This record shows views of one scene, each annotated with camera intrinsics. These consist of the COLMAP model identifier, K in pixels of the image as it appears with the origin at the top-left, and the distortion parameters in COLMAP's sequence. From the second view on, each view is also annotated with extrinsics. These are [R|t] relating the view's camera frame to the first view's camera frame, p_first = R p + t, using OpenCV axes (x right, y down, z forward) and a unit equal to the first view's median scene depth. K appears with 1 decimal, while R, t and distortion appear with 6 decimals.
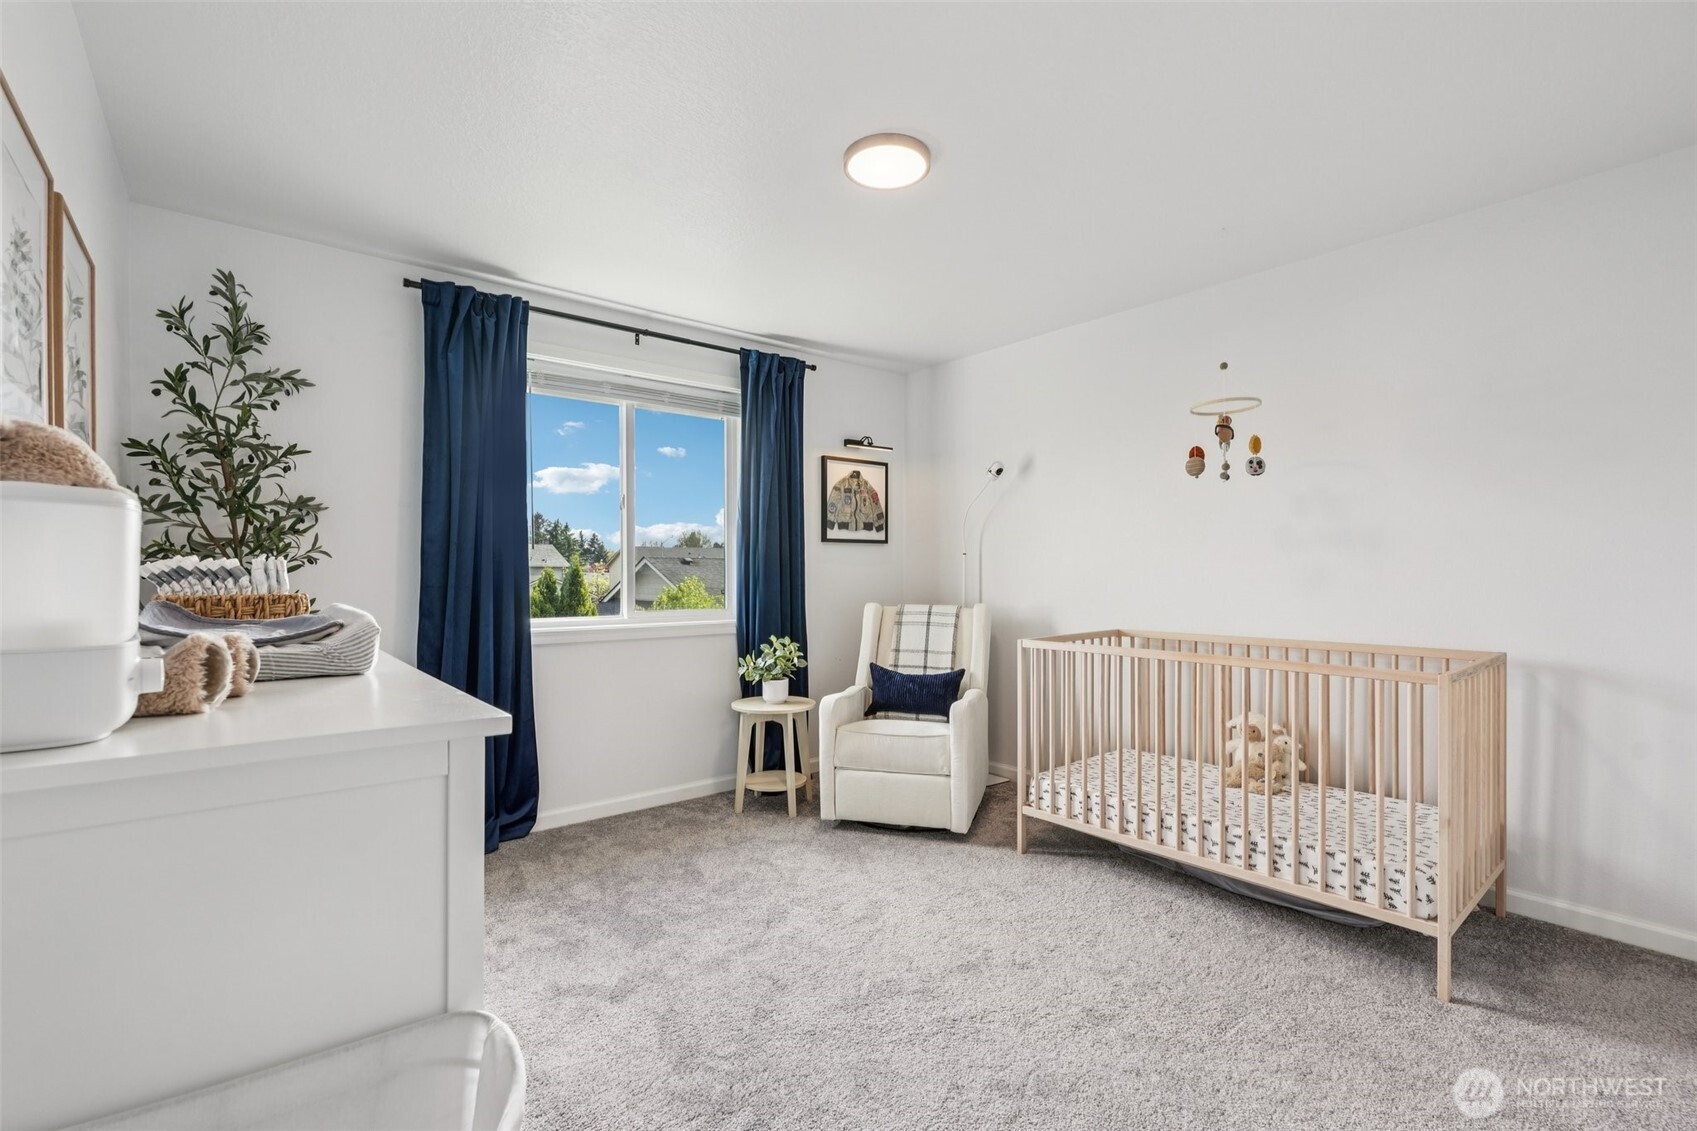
lens RADIAL K [[764.4, 0, 839.7], [0, 764.4, 570.8], [0, 0, 1]] dist [-0.009153, 0.005244]
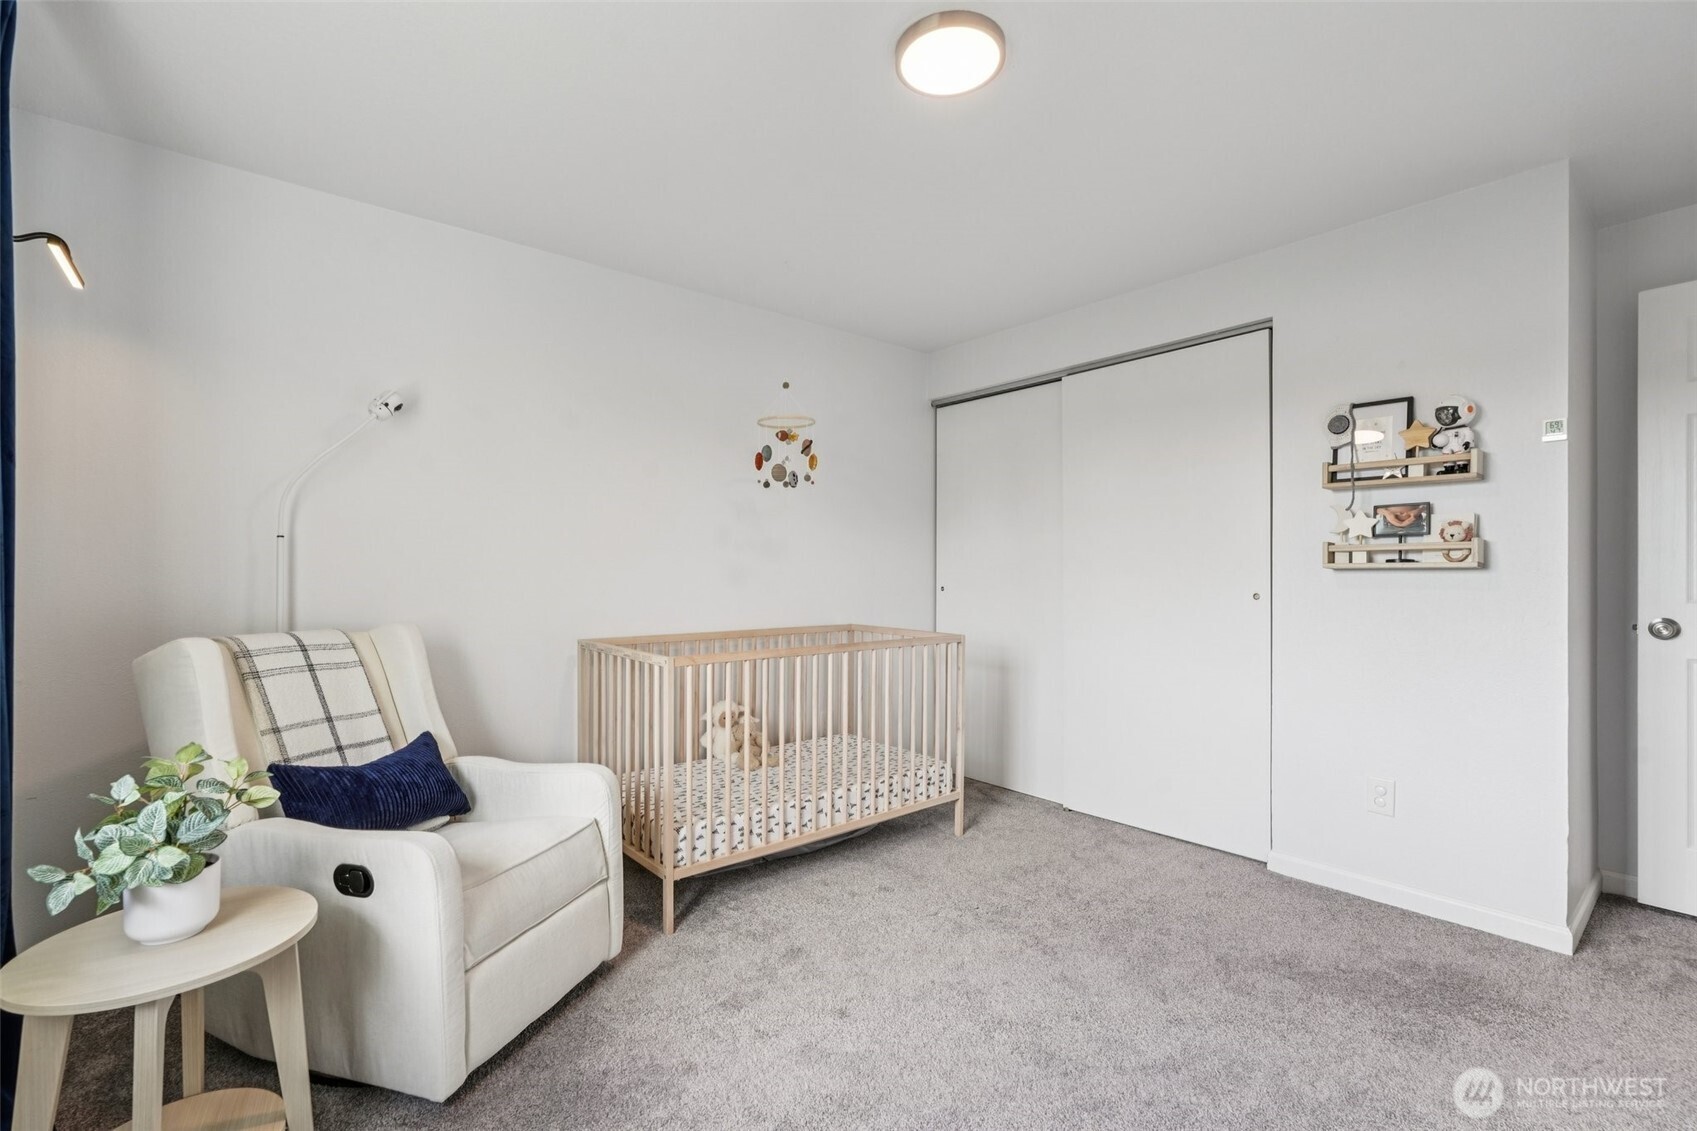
lens RADIAL K [[764.4, 0, 839.1], [0, 764.4, 568.4], [0, 0, 1]] dist [-0.009153, 0.005244]
pose [[-0.019499, 0.010727, 0.999752, -0.583393], [-0.001425, 0.999941, -0.010757, 0.009154], [-0.999809, -0.001634, -0.019482, 0.909070]]
